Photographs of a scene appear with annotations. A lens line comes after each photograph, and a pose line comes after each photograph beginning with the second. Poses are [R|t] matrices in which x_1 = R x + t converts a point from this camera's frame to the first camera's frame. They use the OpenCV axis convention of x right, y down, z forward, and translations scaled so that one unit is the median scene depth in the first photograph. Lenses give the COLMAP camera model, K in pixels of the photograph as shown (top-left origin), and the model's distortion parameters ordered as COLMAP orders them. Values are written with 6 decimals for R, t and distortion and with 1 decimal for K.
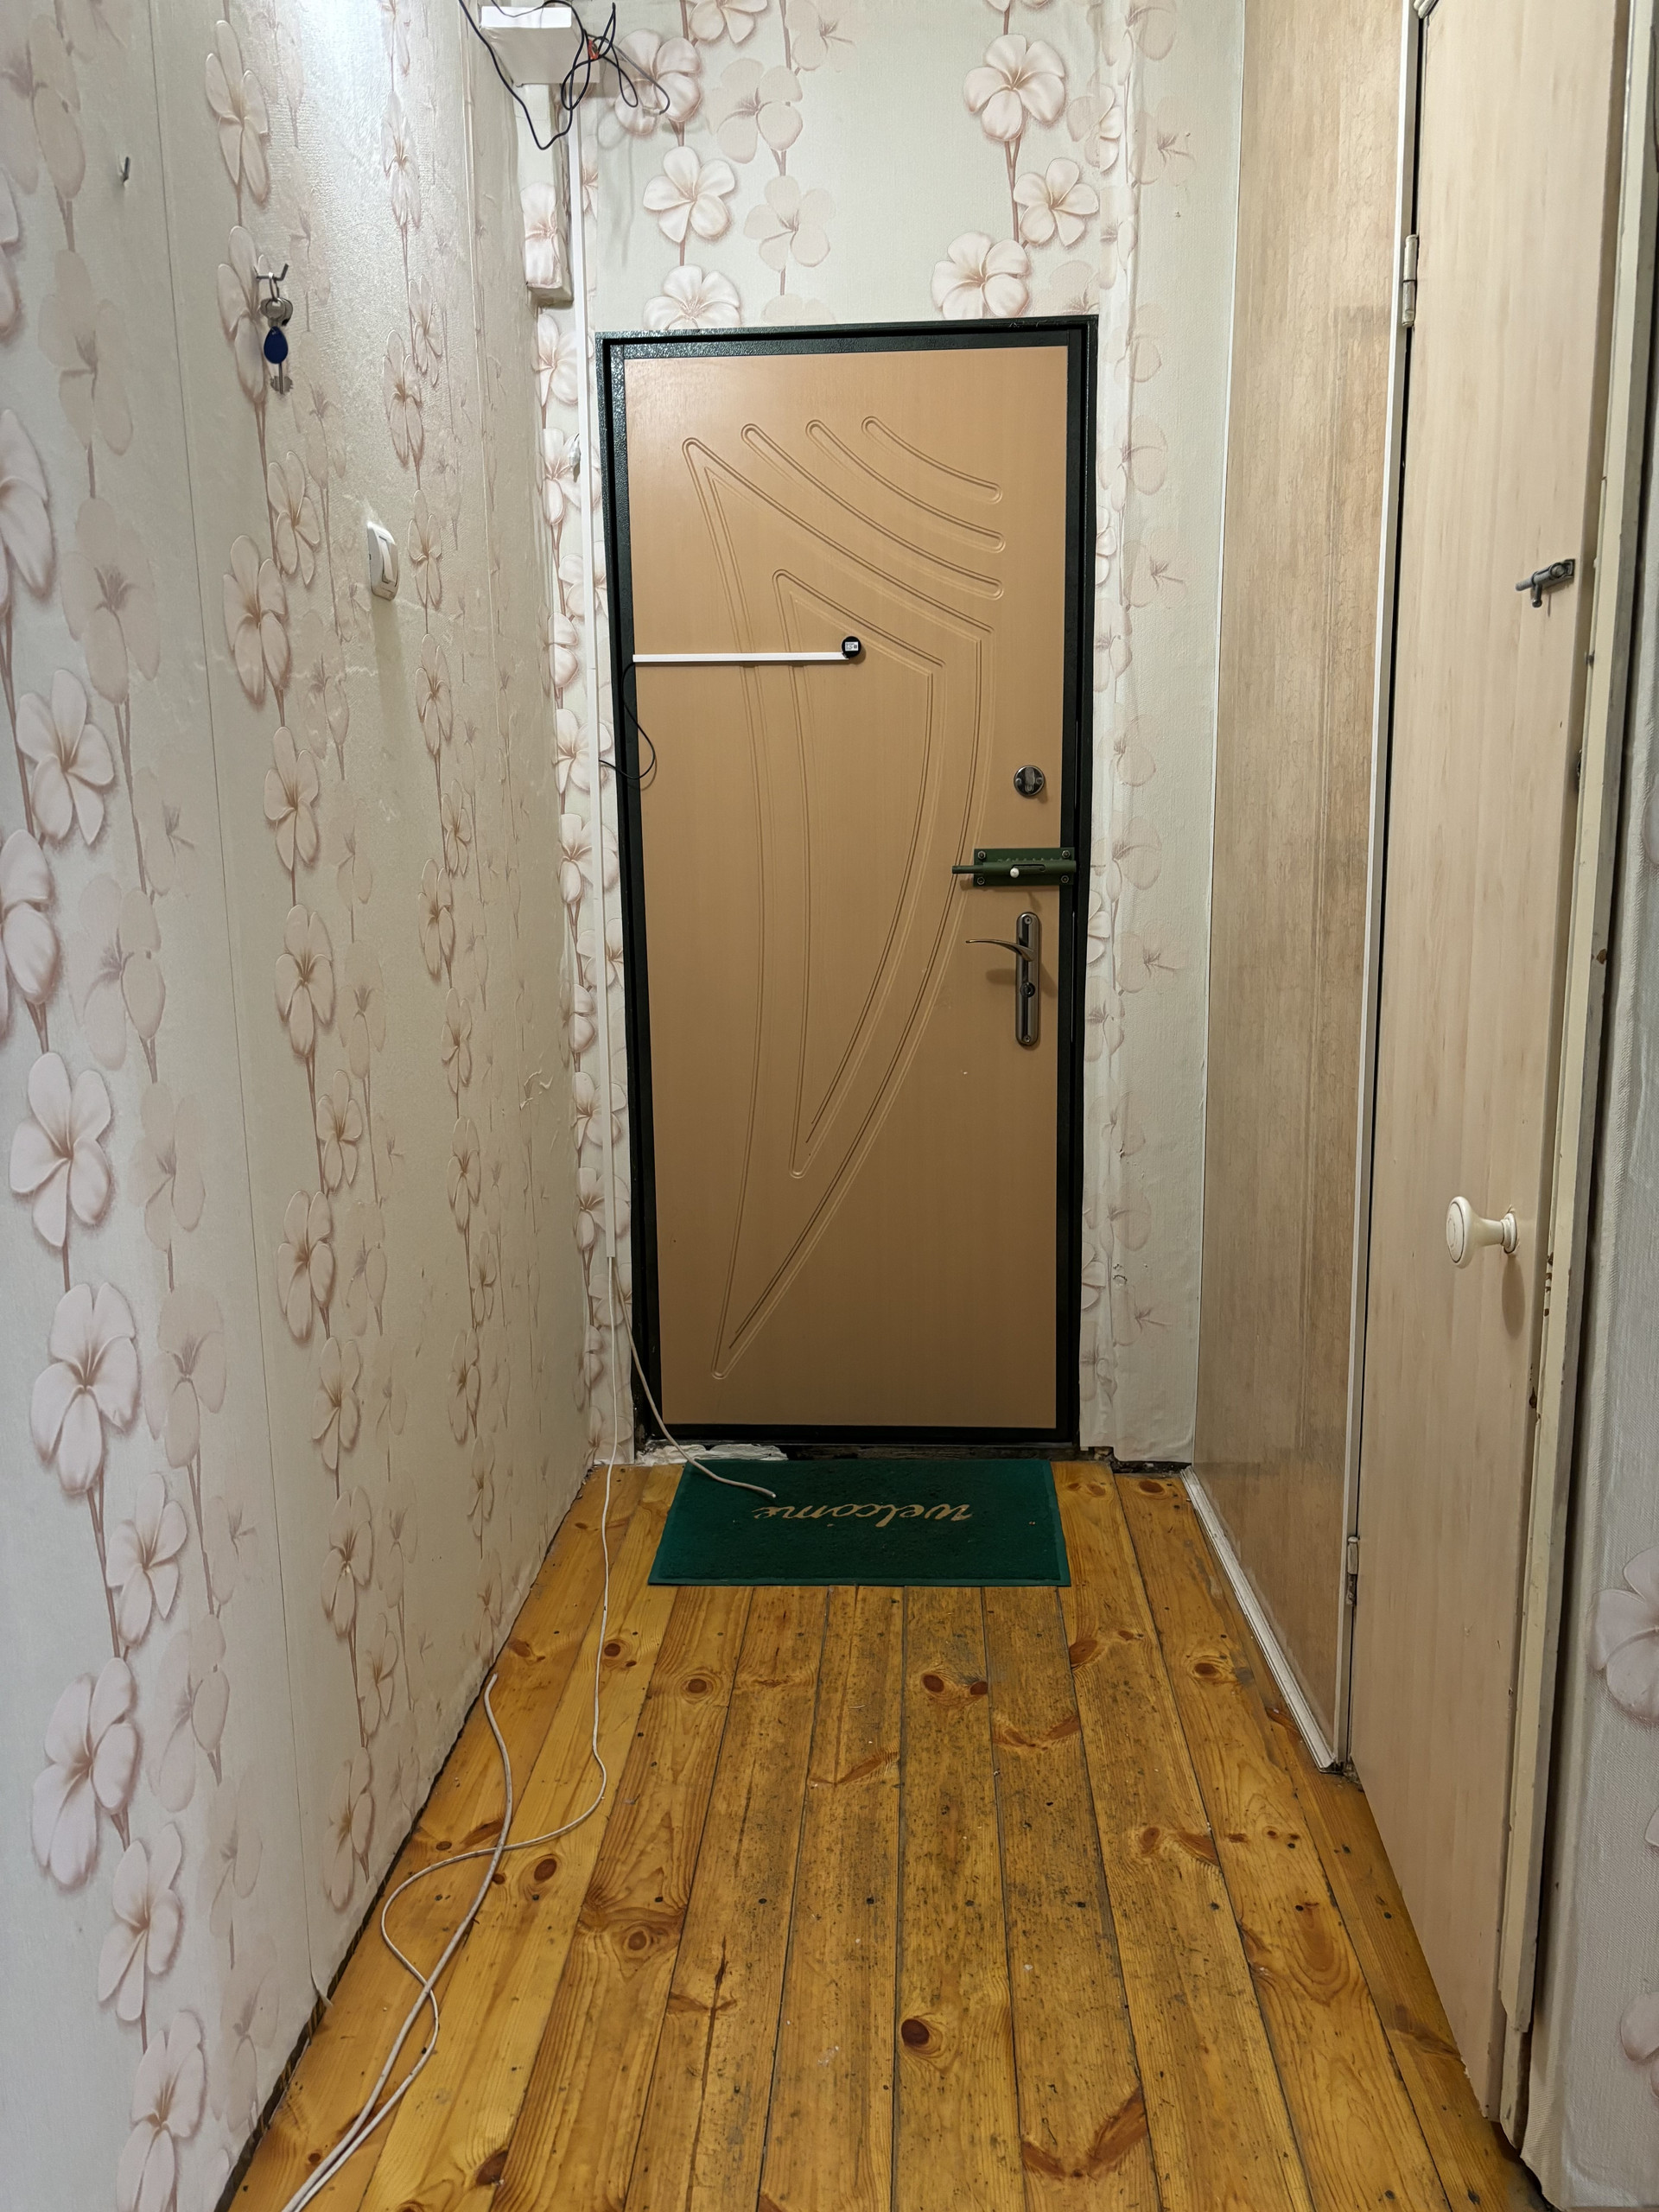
lens RADIAL K [[1665.5, 0, 827.9], [0, 1665.5, 1049.8], [0, 0, 1]] dist [0.035499, -0.000932]
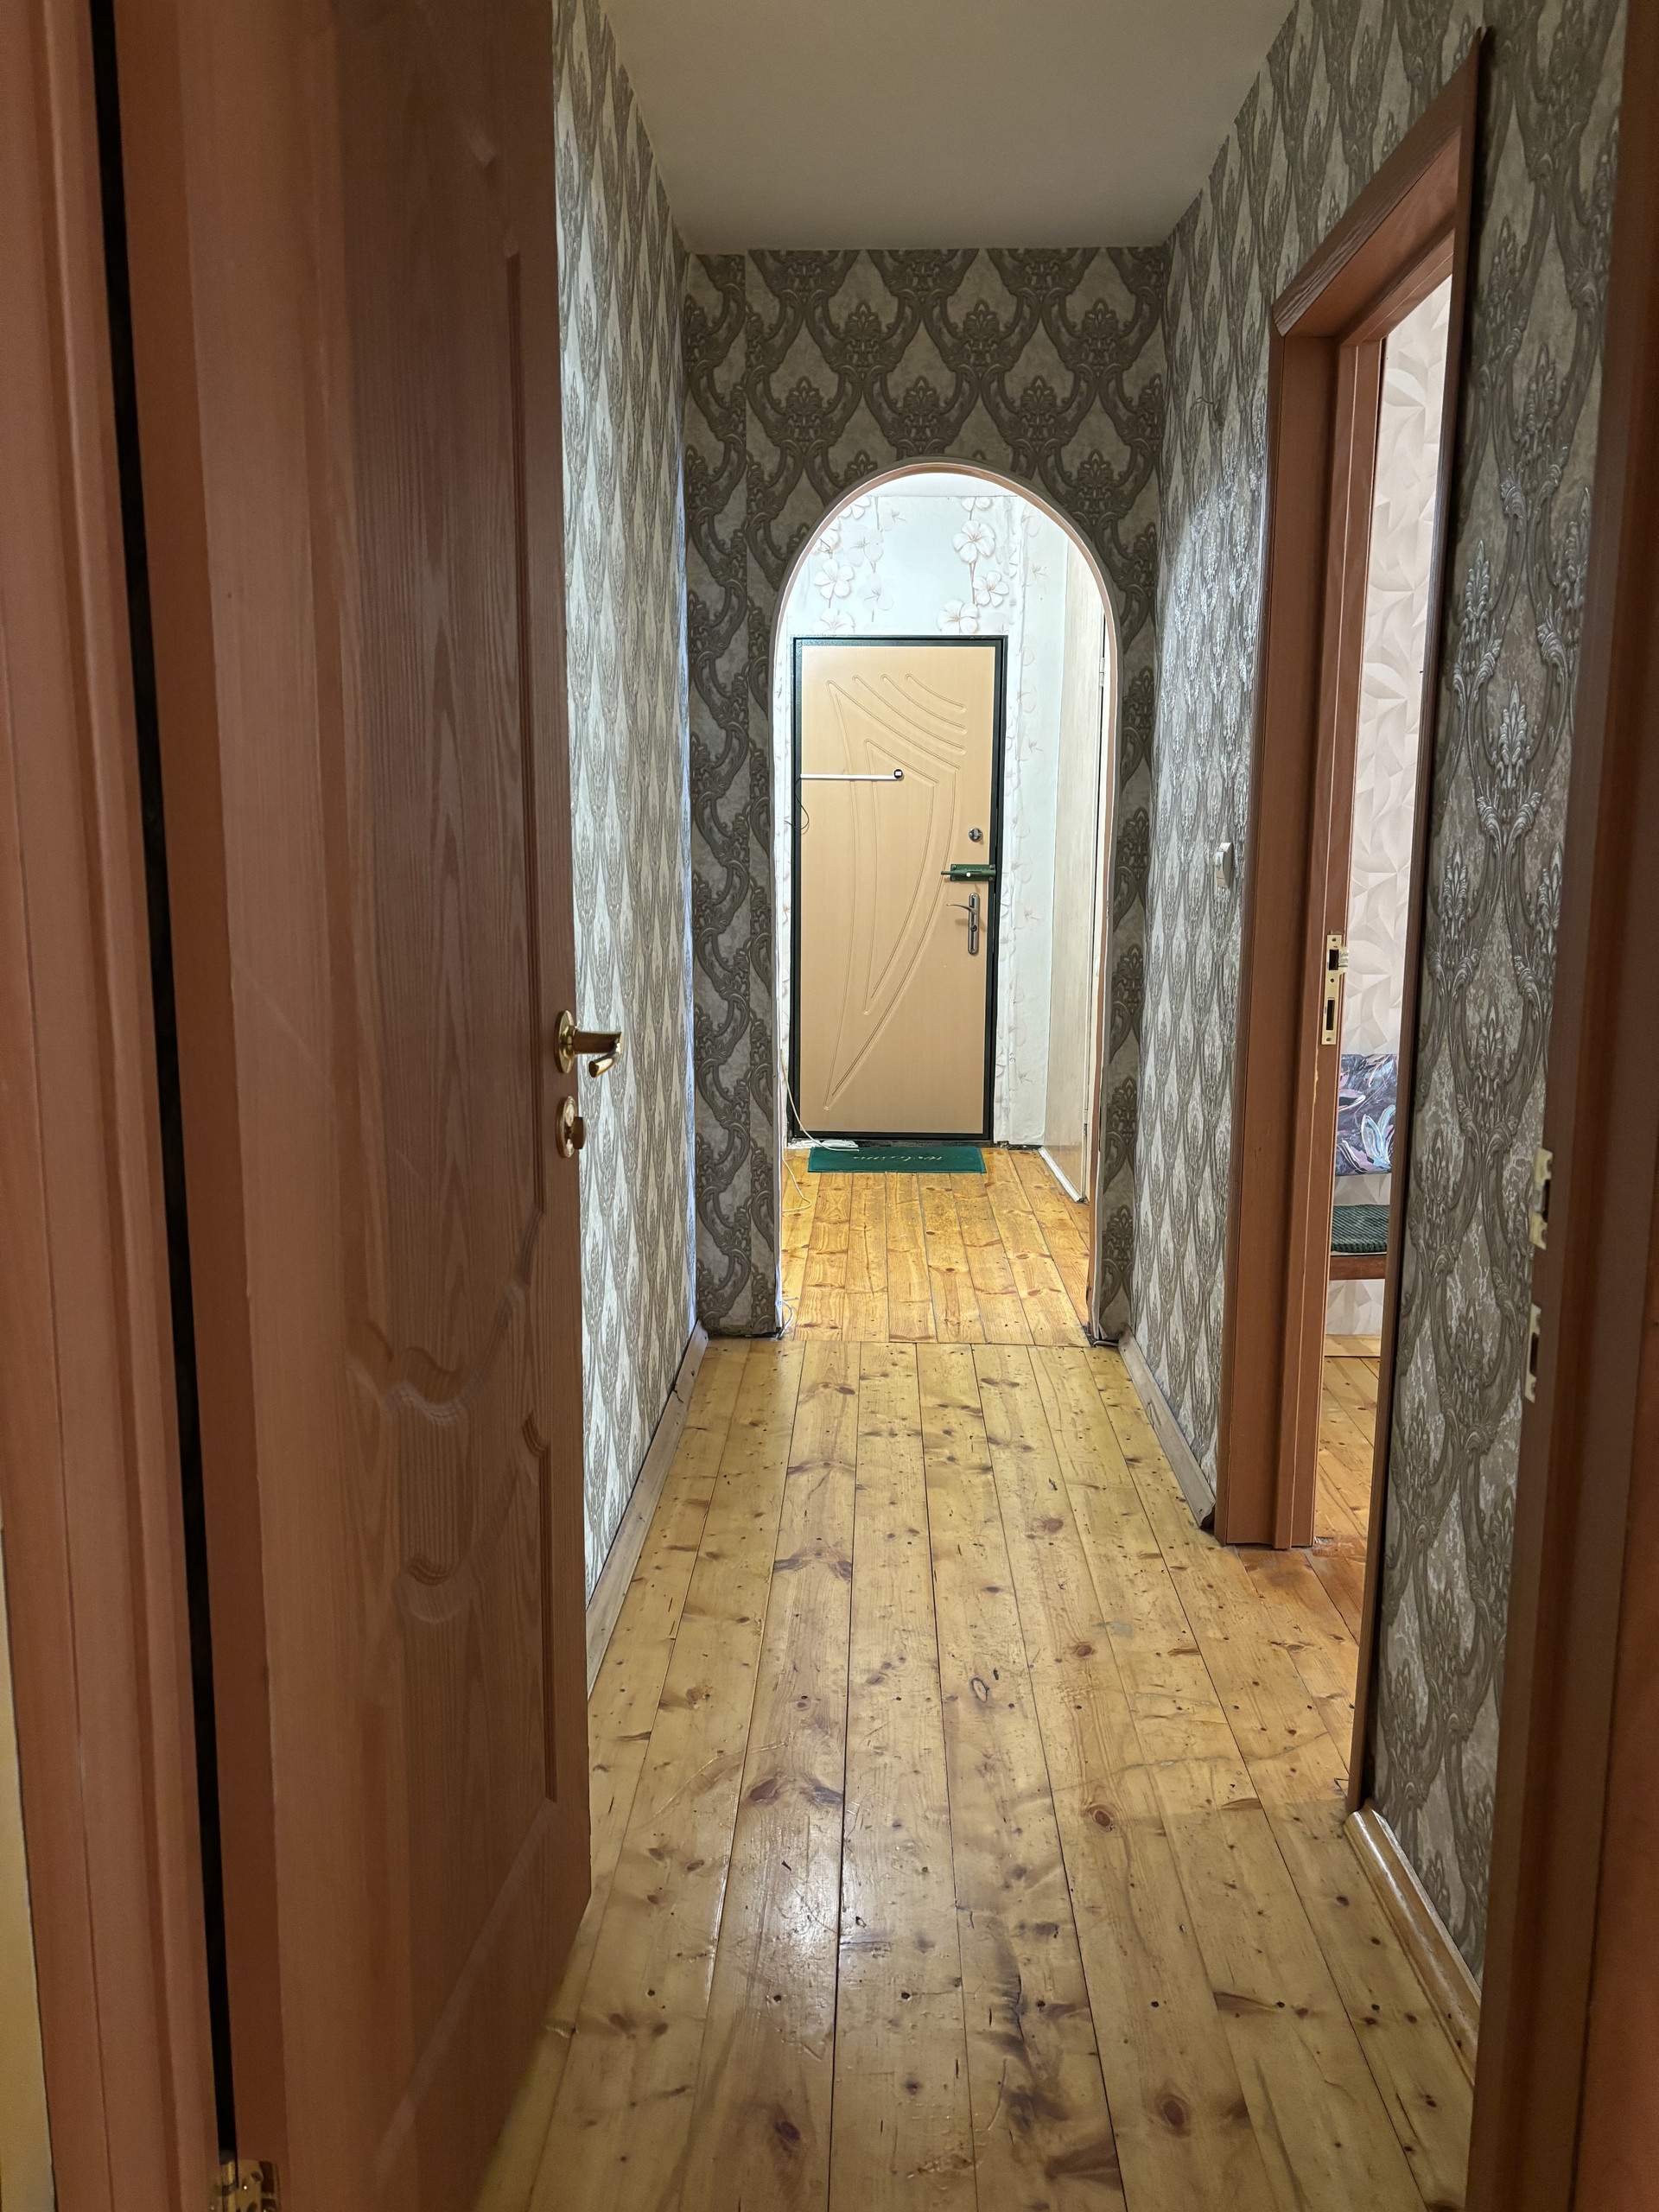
lens RADIAL K [[1665.5, 0, 828.2], [0, 1665.5, 1110.3], [0, 0, 1]] dist [0.035499, -0.000932]
pose [[0.999394, 0.017545, 0.030062, -0.140742], [-0.017415, 0.999838, -0.004550, 0.227033], [-0.030137, 0.004024, 0.999538, -1.255071]]
